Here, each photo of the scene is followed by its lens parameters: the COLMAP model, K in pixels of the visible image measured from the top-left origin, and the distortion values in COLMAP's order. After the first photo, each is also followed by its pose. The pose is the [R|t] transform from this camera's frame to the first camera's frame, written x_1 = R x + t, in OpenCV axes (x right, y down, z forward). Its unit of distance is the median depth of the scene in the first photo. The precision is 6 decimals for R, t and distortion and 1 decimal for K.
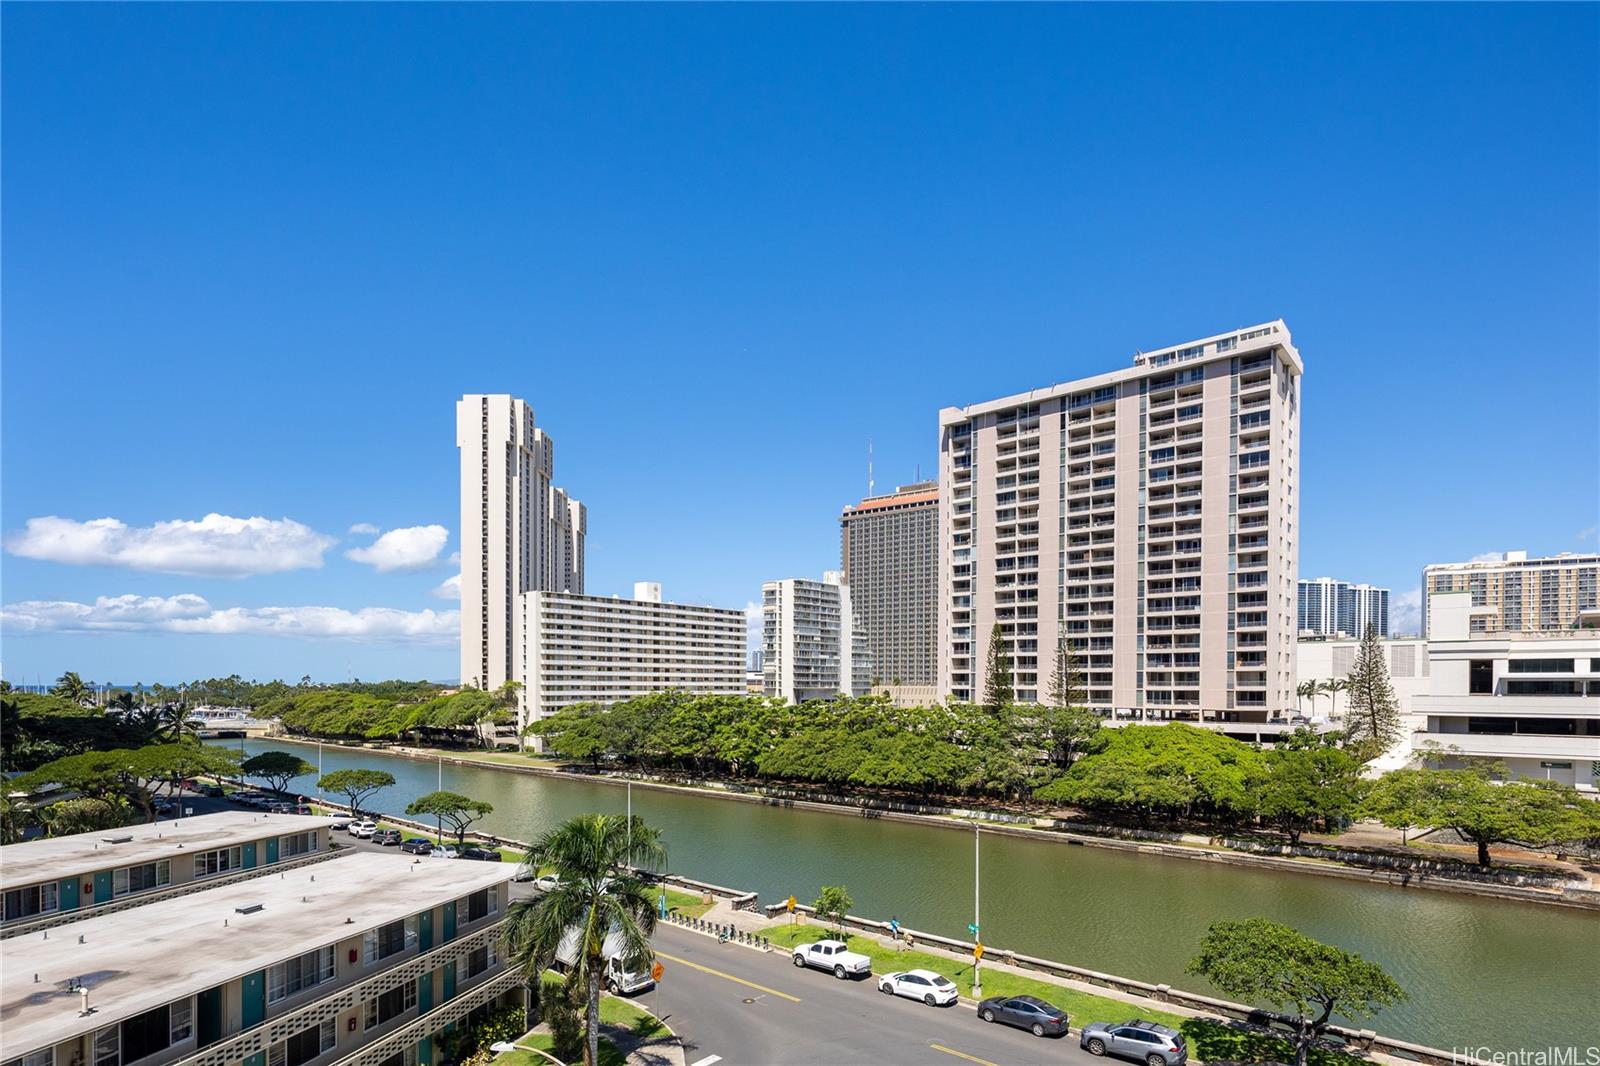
lens RADIAL K [[817.5, 0, 752.2], [0, 817.5, 691.9], [0, 0, 1]] dist [0.004009, -0.003501]
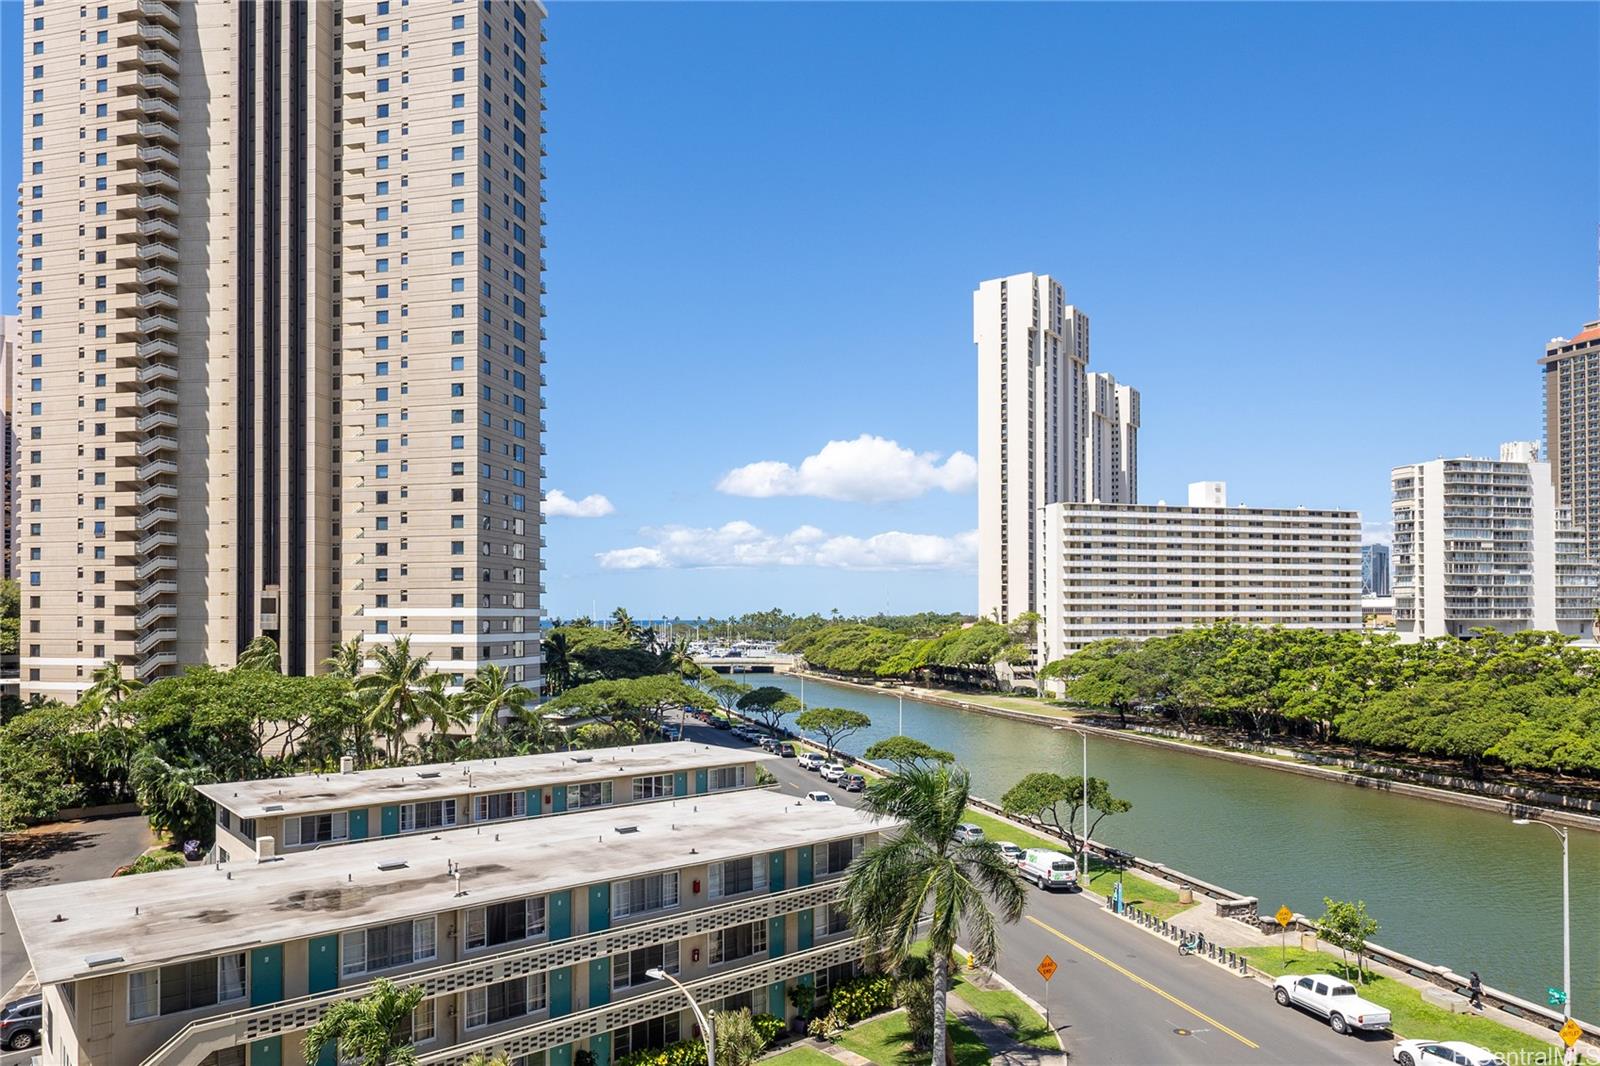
lens RADIAL K [[1033.0, 0, 842.4], [0, 1033.0, 604.6], [0, 0, 1]] dist [0.002398, 0.001504]
pose [[0.839823, -0.012201, -0.542724, 0.129179], [0.000745, 0.999772, -0.021322, 0.001205], [0.542860, 0.017502, 0.839641, 0.009207]]
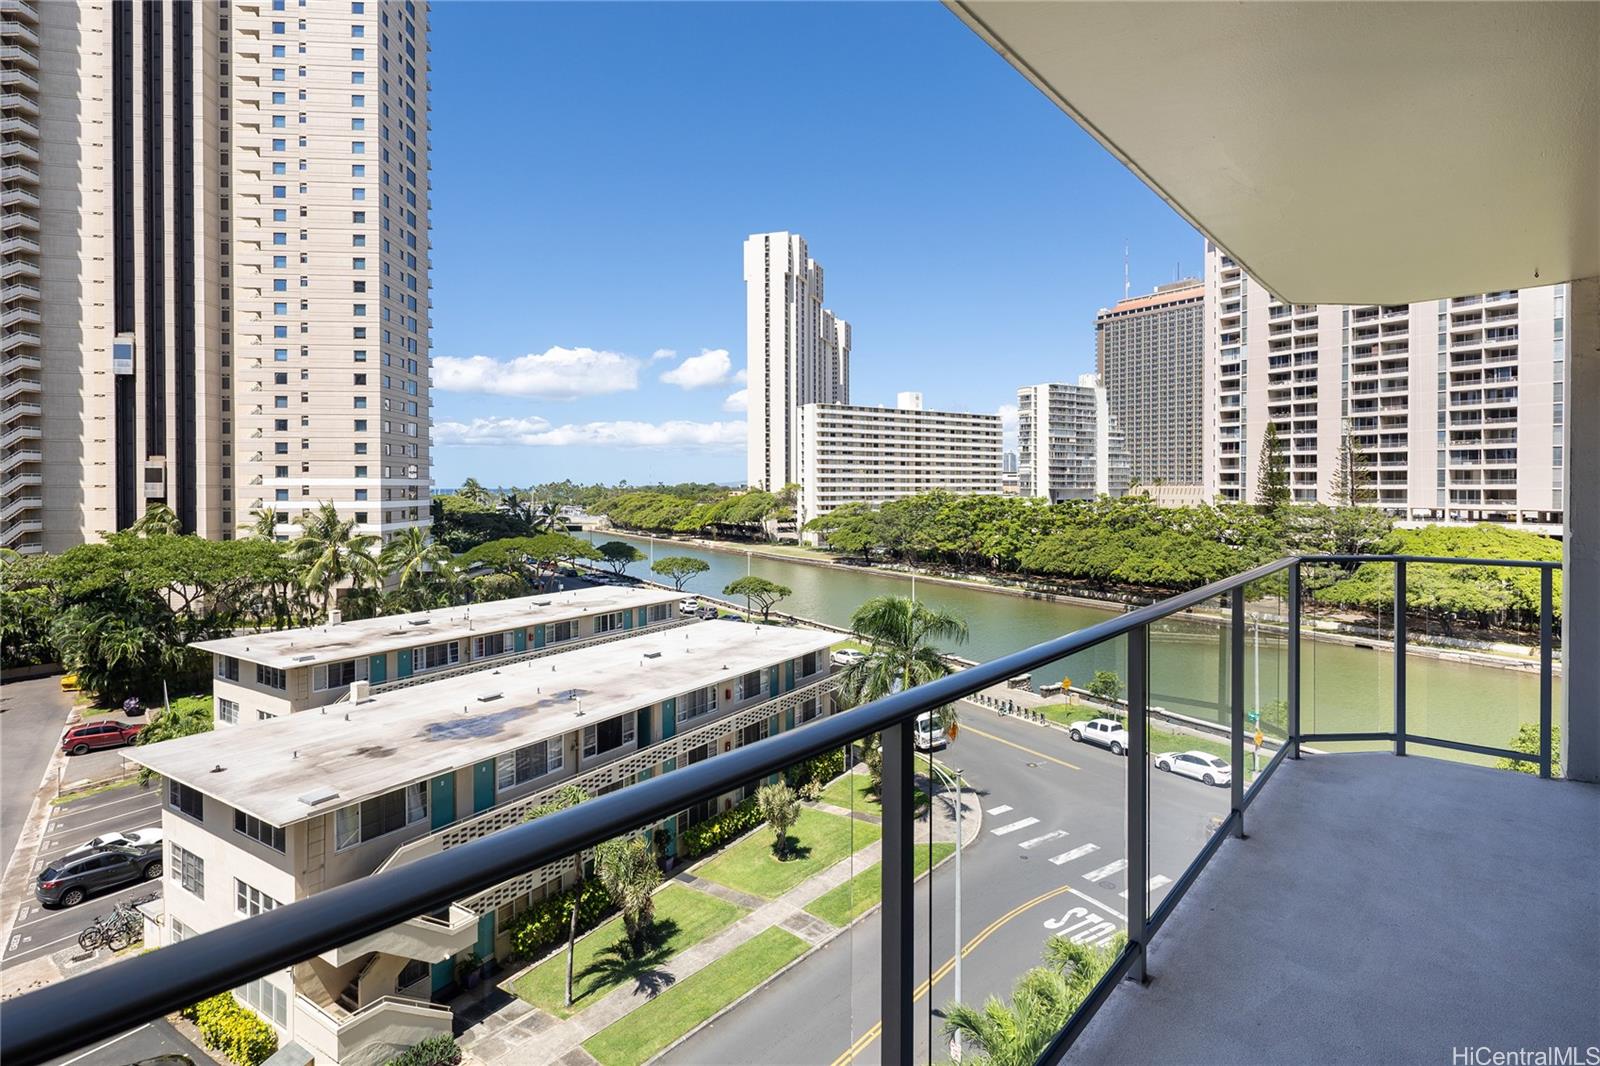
lens RADIAL K [[787.6, 0, 785.3], [0, 787.6, 492.8], [0, 0, 1]] dist [0.001407, 0.000439]
pose [[0.968058, -0.002496, -0.250715, -0.030342], [0.002439, 0.999997, -0.000538, 0.000697], [0.250716, -0.000091, 0.968061, -0.070127]]
